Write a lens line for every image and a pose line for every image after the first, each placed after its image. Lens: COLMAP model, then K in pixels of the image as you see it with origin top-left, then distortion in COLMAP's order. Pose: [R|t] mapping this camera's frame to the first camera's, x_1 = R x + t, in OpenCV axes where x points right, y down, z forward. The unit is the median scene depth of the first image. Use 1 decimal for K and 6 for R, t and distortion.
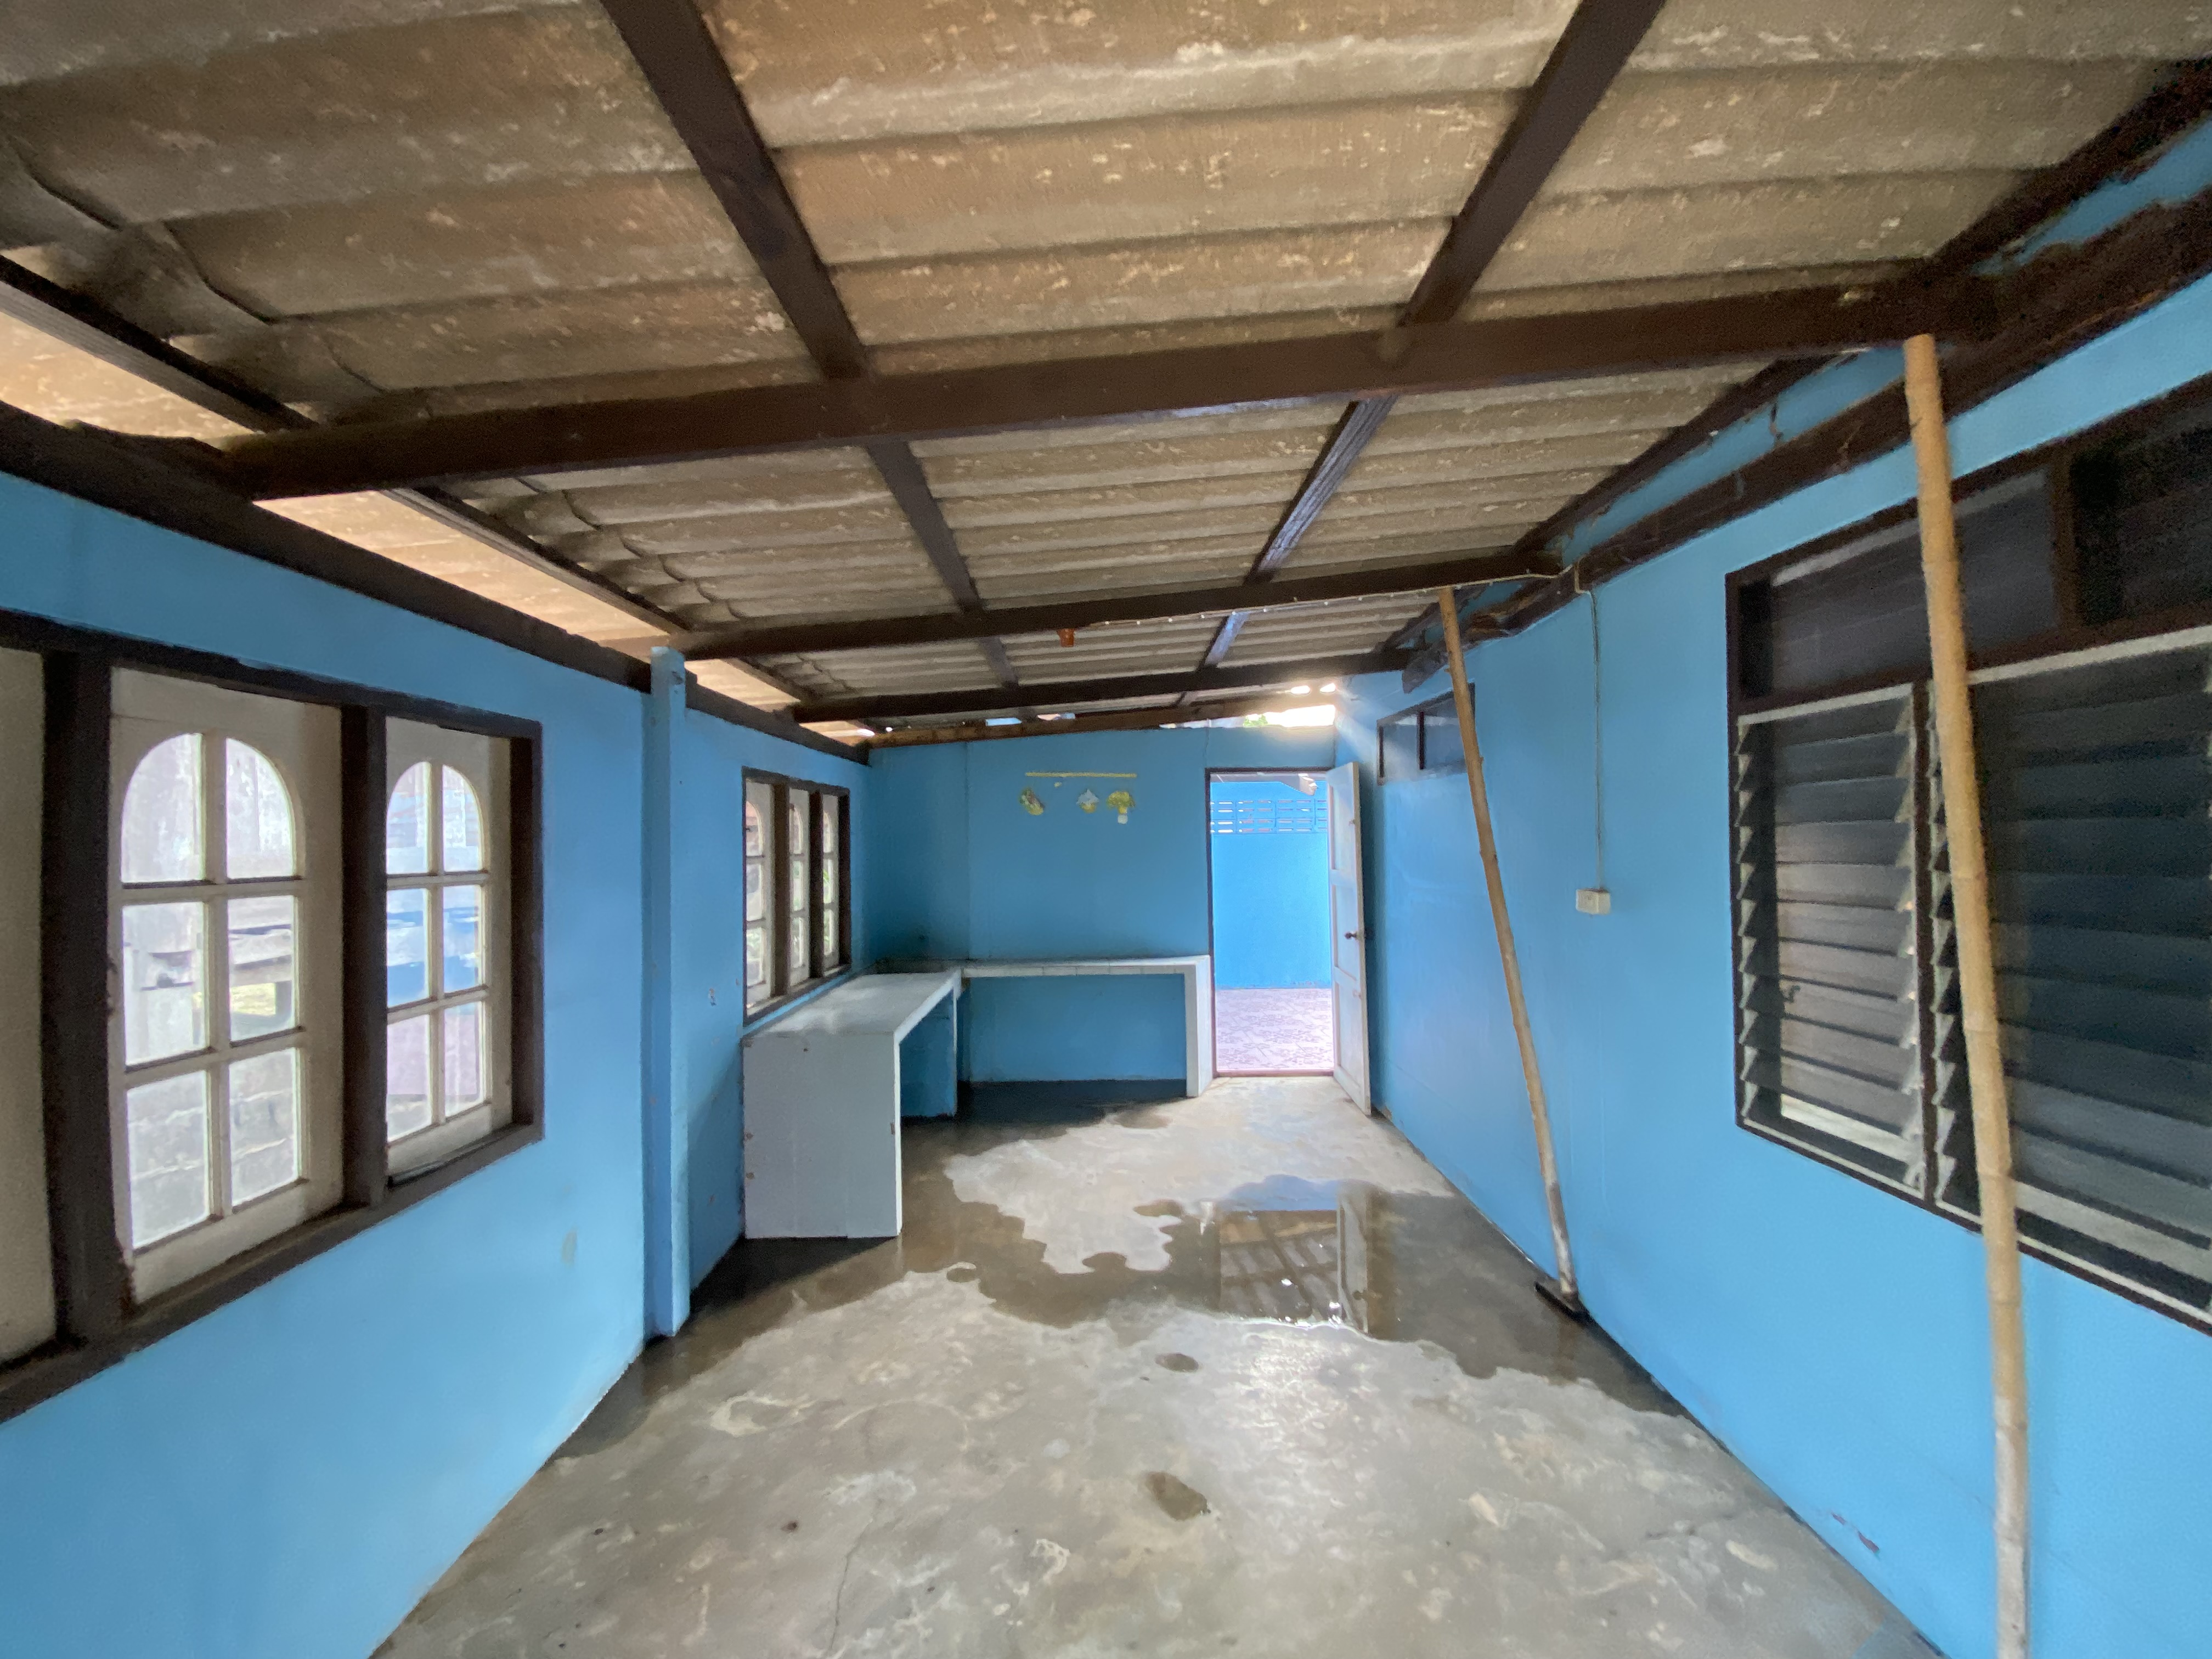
lens RADIAL K [[895.4, 0, 1106.0], [0, 895.4, 829.5], [0, 0, 1]] dist [-0.000841, -0.008065]
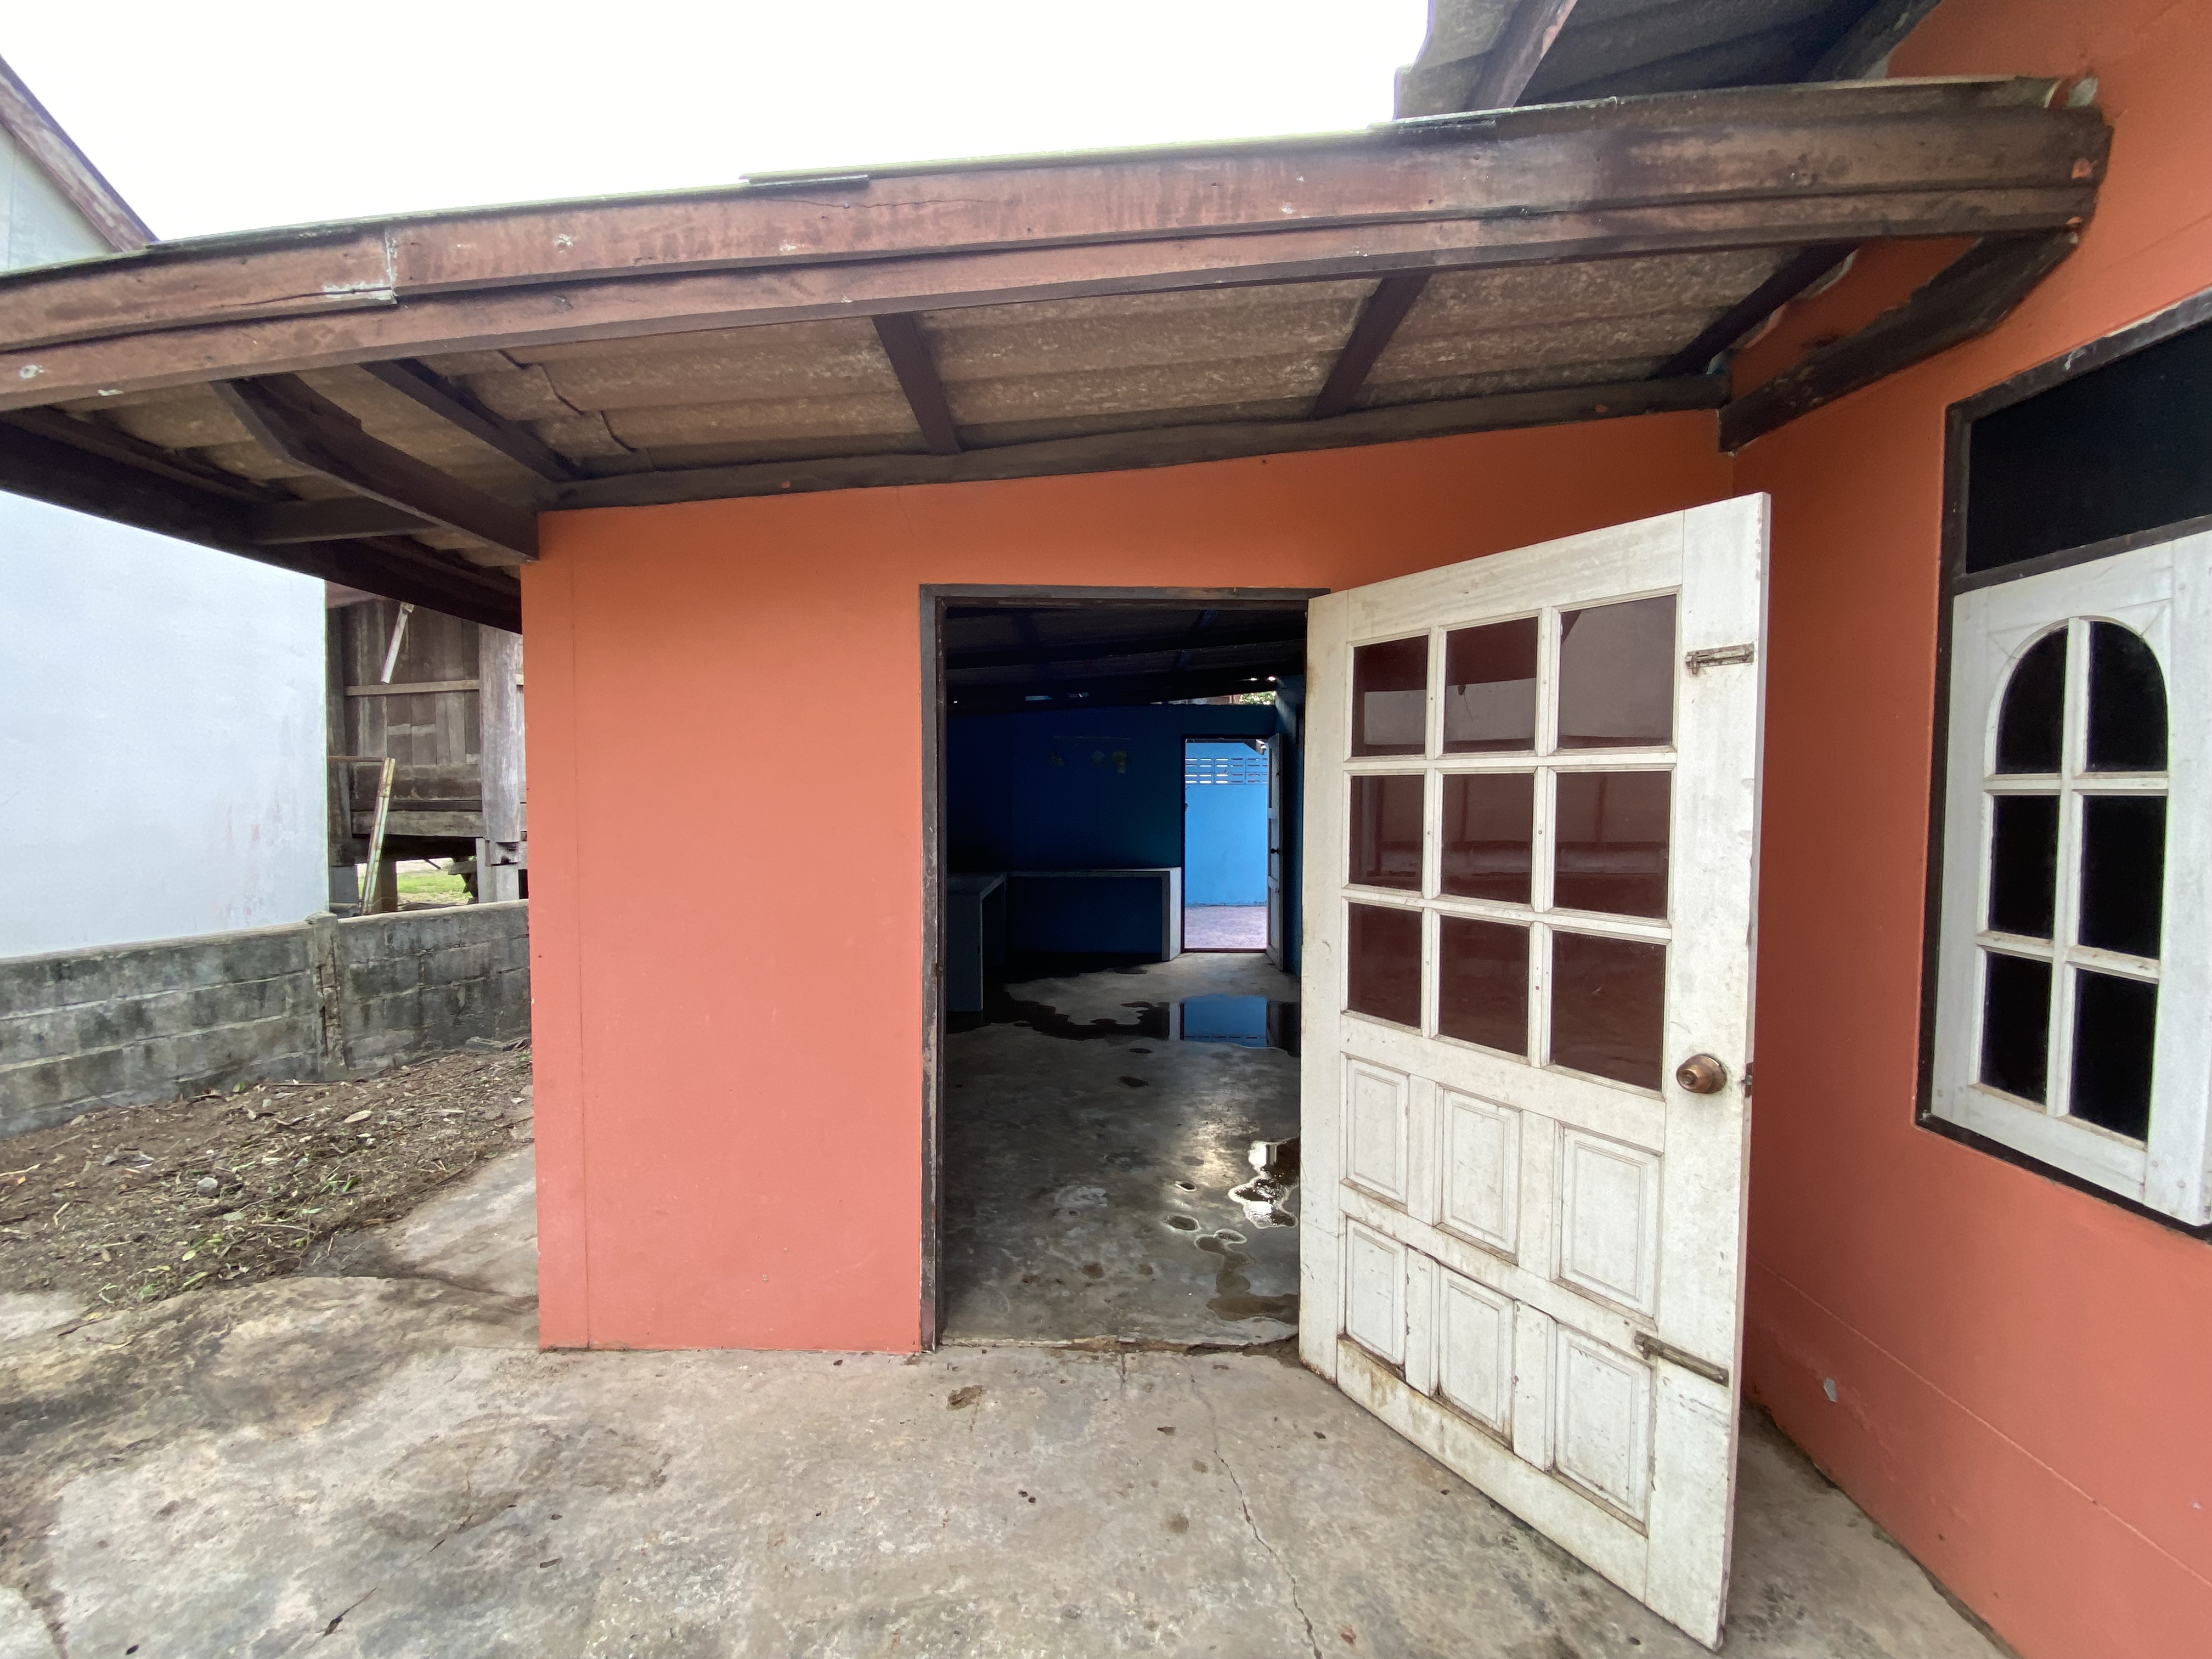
lens RADIAL K [[904.0, 0, 1110.6], [0, 904.0, 824.0], [0, 0, 1]] dist [-0.001973, -0.010854]
pose [[0.999785, 0.020617, -0.002155, 0.005659], [-0.020502, 0.998809, 0.044267, 0.011431], [0.003065, -0.044213, 0.999017, -0.464860]]
